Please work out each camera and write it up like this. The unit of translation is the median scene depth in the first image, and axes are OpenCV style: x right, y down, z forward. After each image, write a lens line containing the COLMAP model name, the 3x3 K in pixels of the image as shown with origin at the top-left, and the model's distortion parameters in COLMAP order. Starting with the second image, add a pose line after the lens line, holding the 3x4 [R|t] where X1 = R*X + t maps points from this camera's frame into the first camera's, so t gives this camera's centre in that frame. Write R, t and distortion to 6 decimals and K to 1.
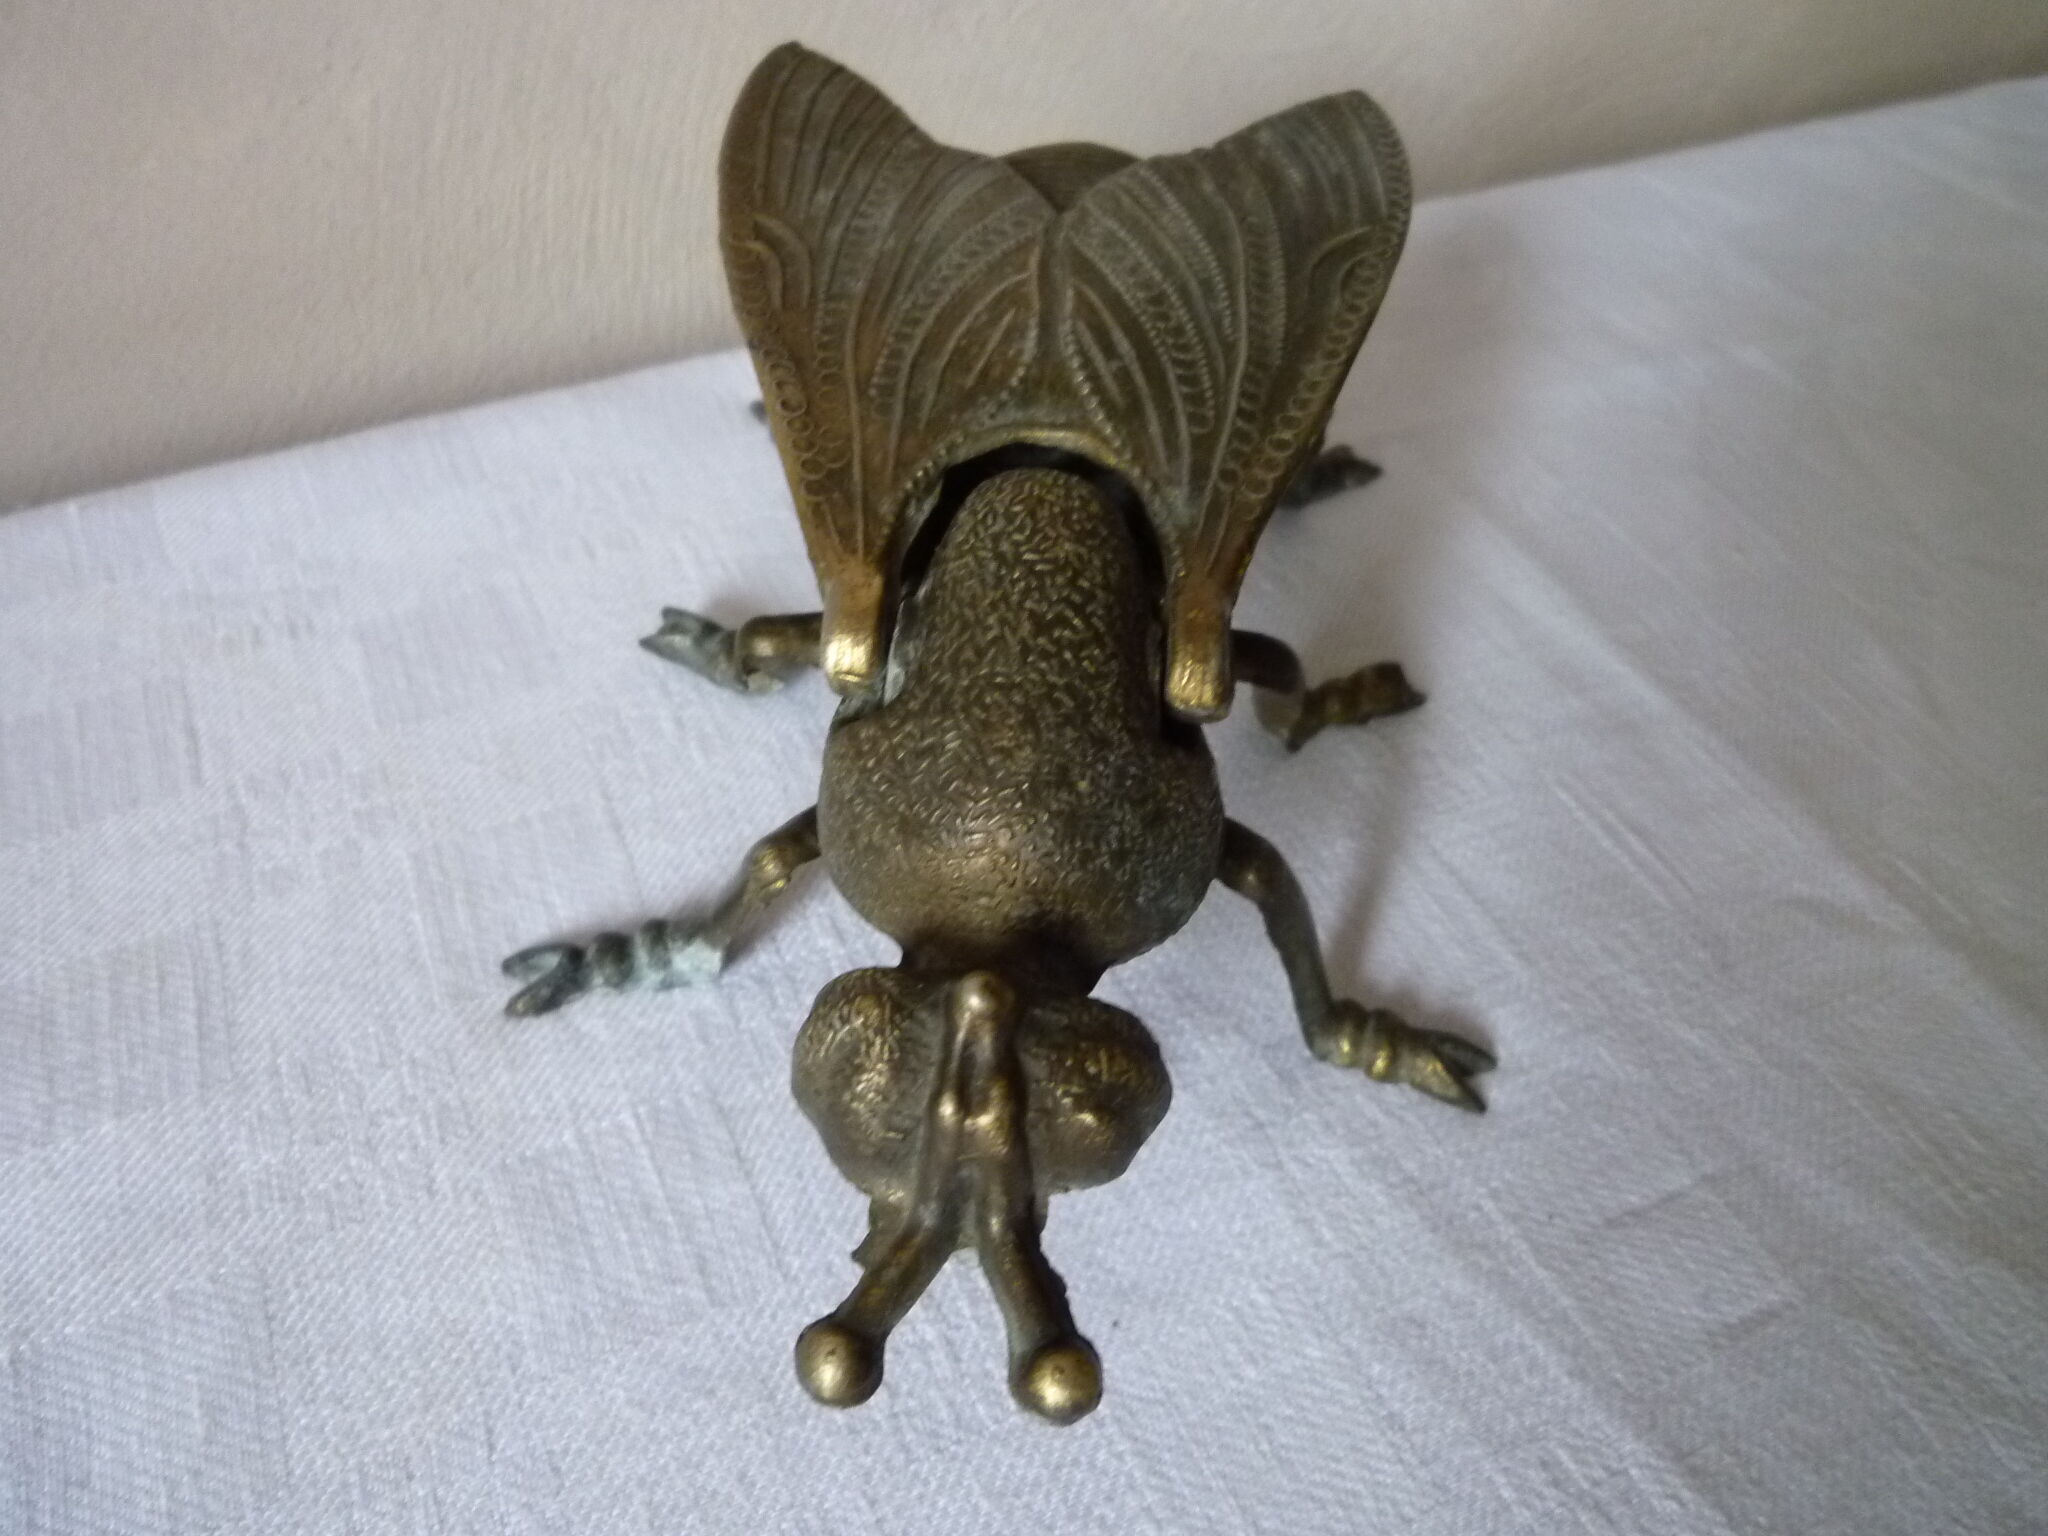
lens RADIAL K [[1529.8, 0, 1021.6], [0, 1529.8, 808.4], [0, 0, 1]] dist [-0.046054, 0.002428]
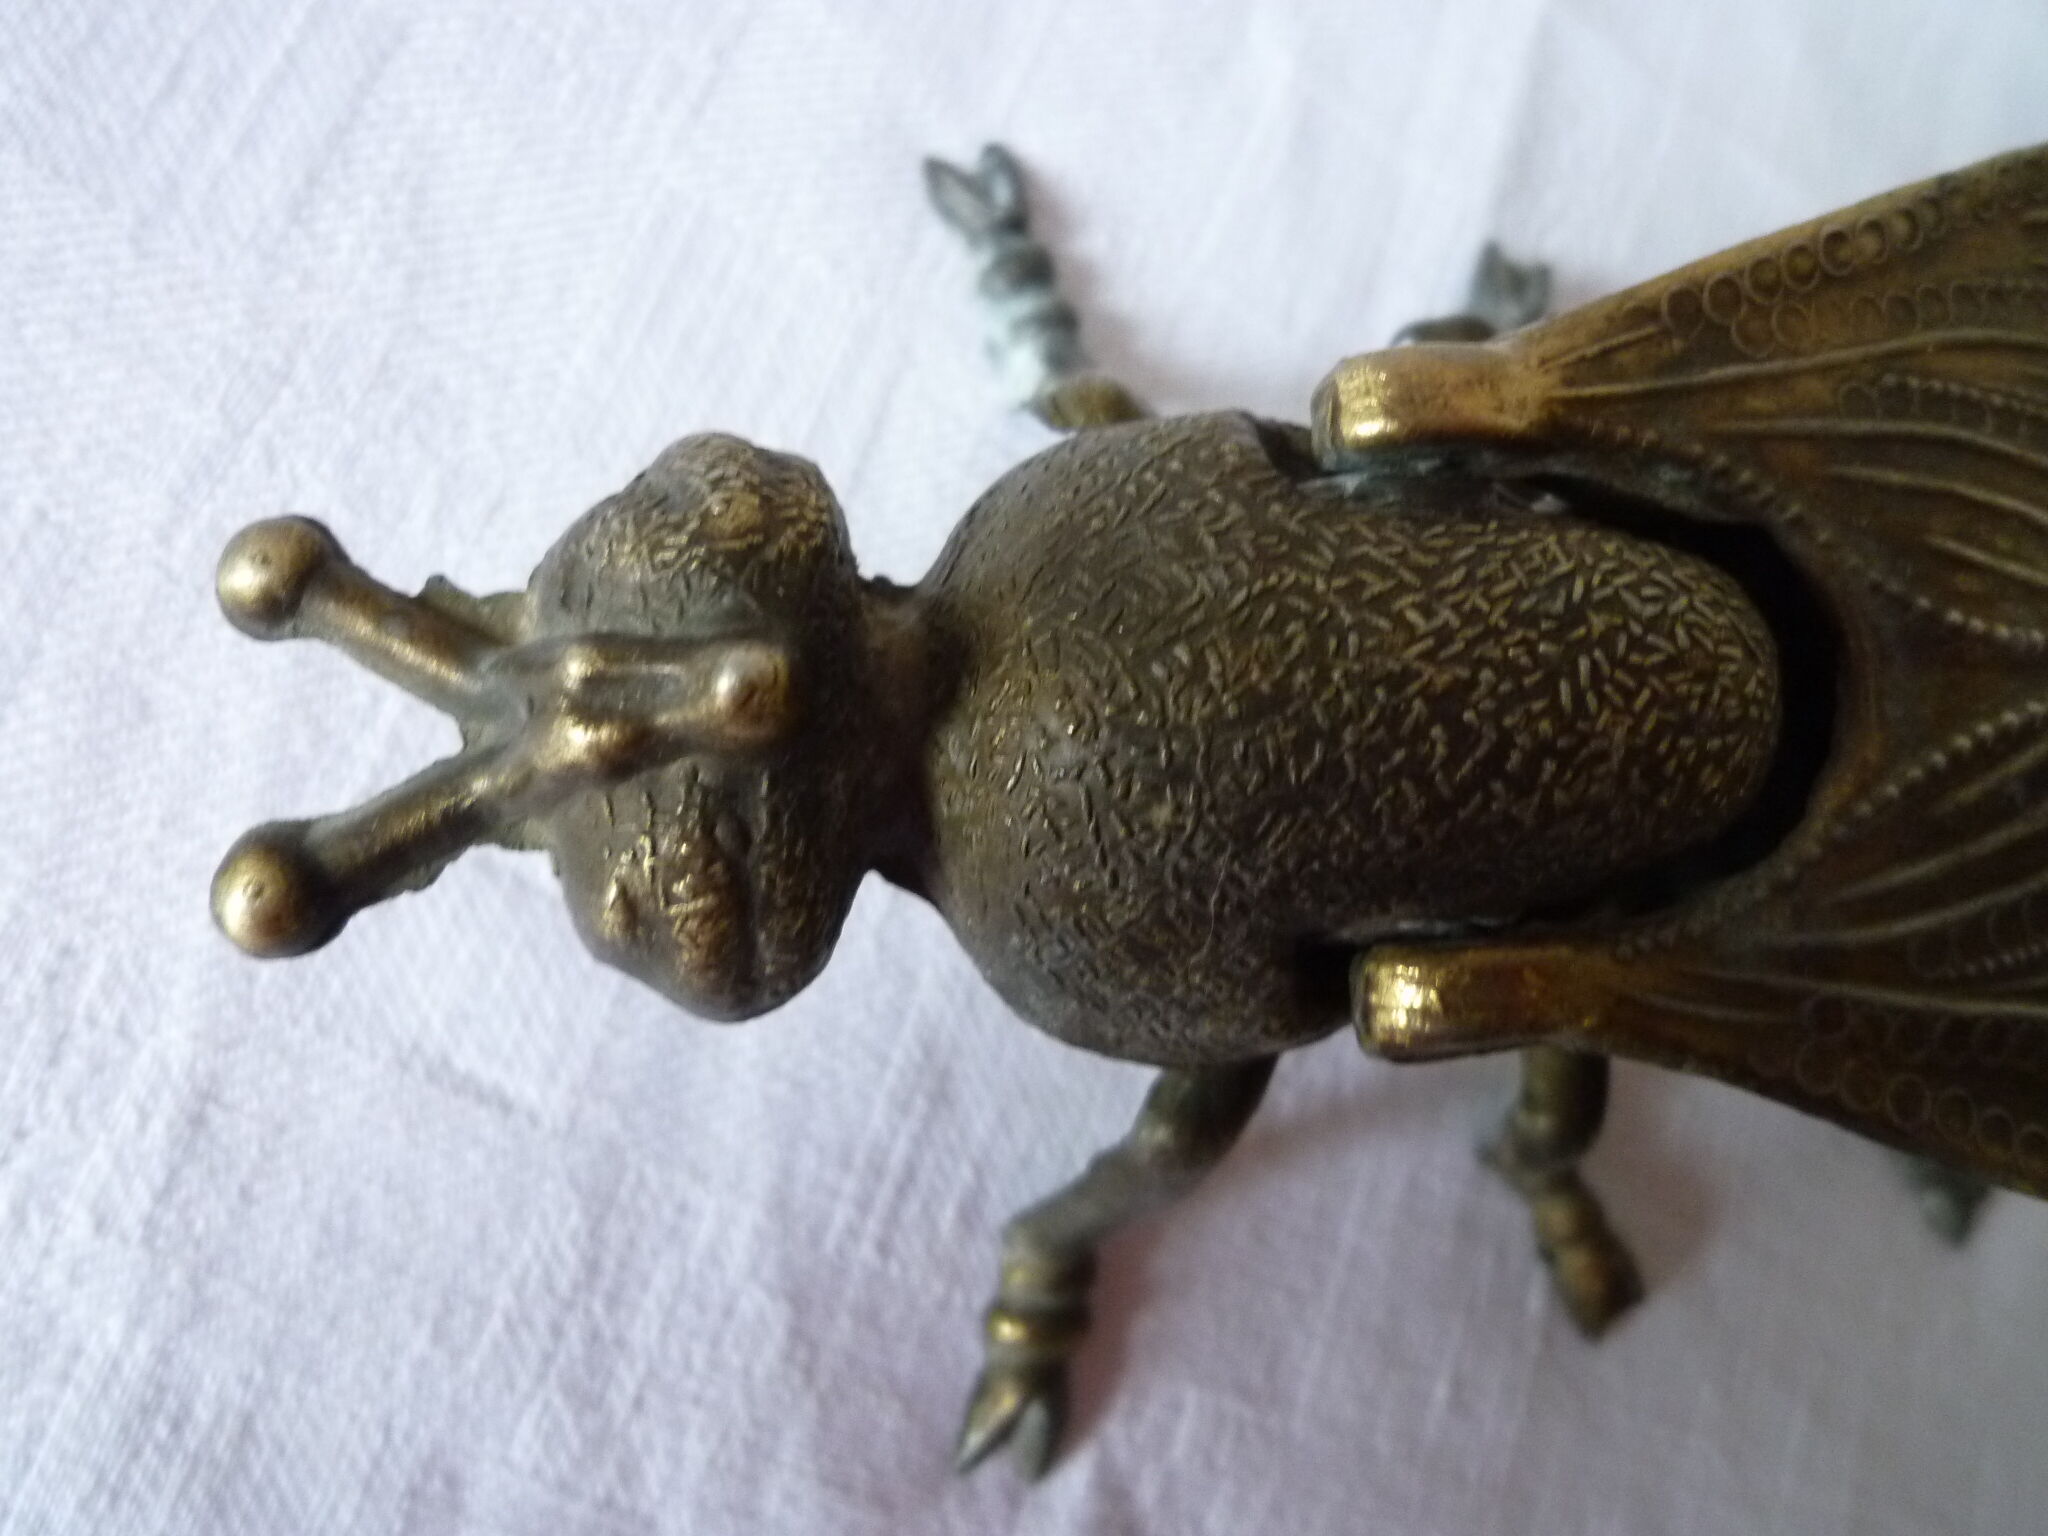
lens RADIAL K [[1529.8, 0, 1021.6], [0, 1529.8, 808.4], [0, 0, 1]] dist [-0.046054, 0.002428]
pose [[0.131082, 0.989645, -0.058480, 0.061825], [-0.936793, 0.142953, 0.319349, -0.143375], [0.324402, 0.012923, 0.945831, 0.414432]]
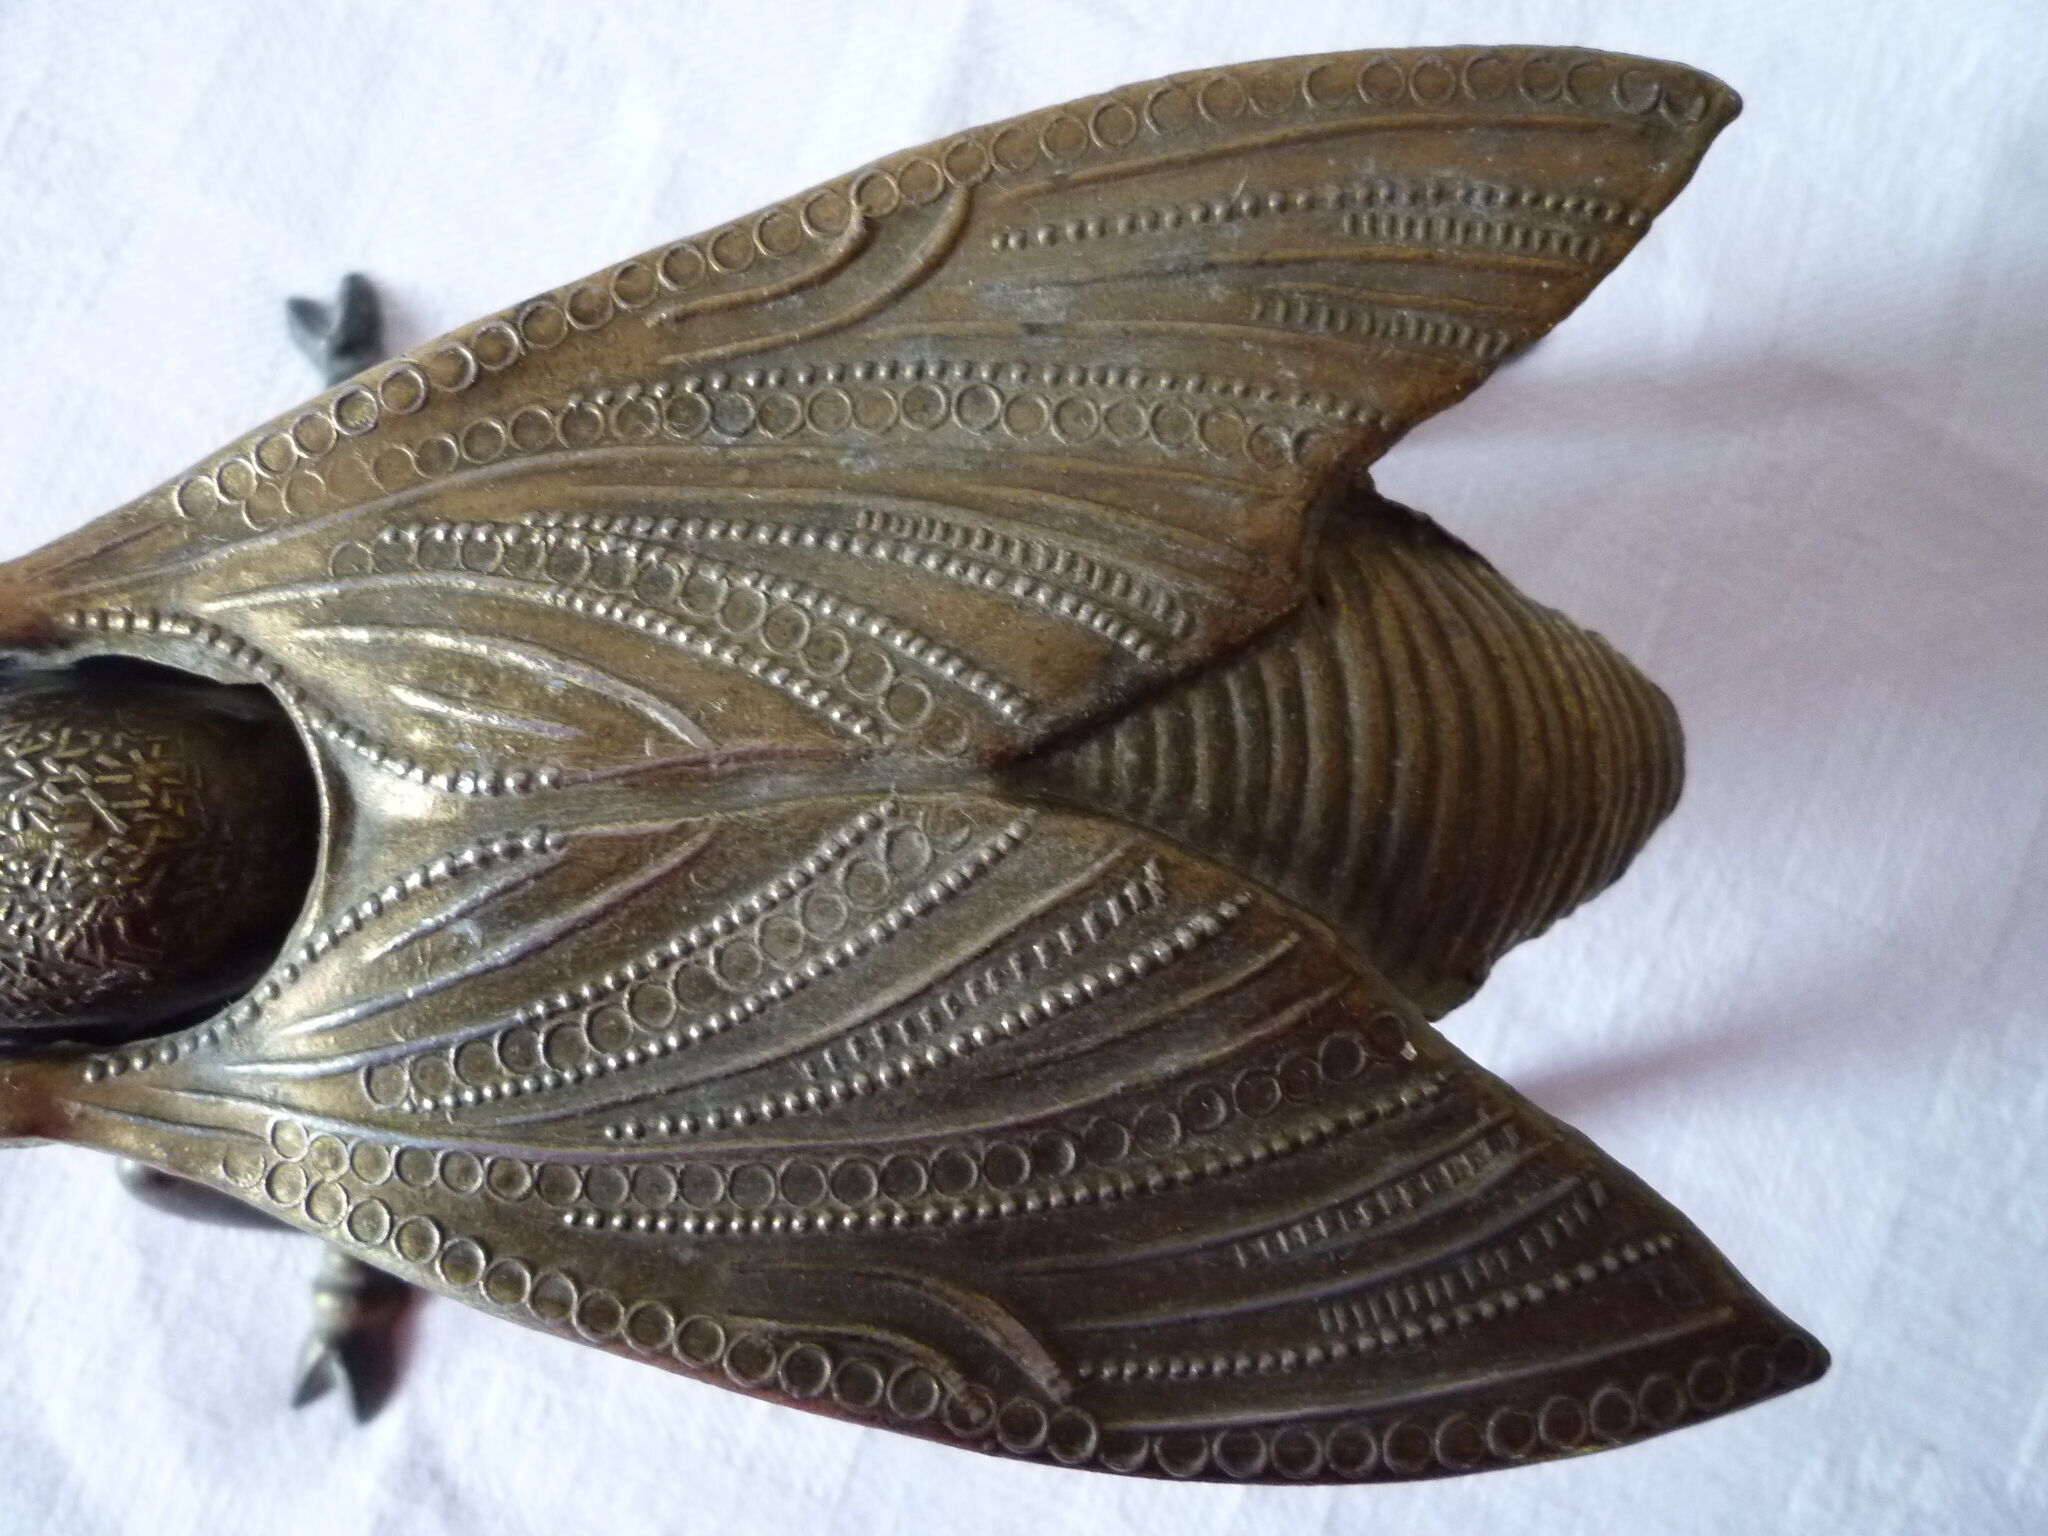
lens RADIAL K [[1499.2, 0, 1024.0], [0, 1499.2, 768.0], [0, 0, 1]] dist [-0.026606, 0.002619]
pose [[0.136579, 0.988882, -0.058805, 0.073198], [-0.736385, 0.141054, 0.661696, -0.987314], [0.662634, -0.047070, 0.747463, 0.852567]]
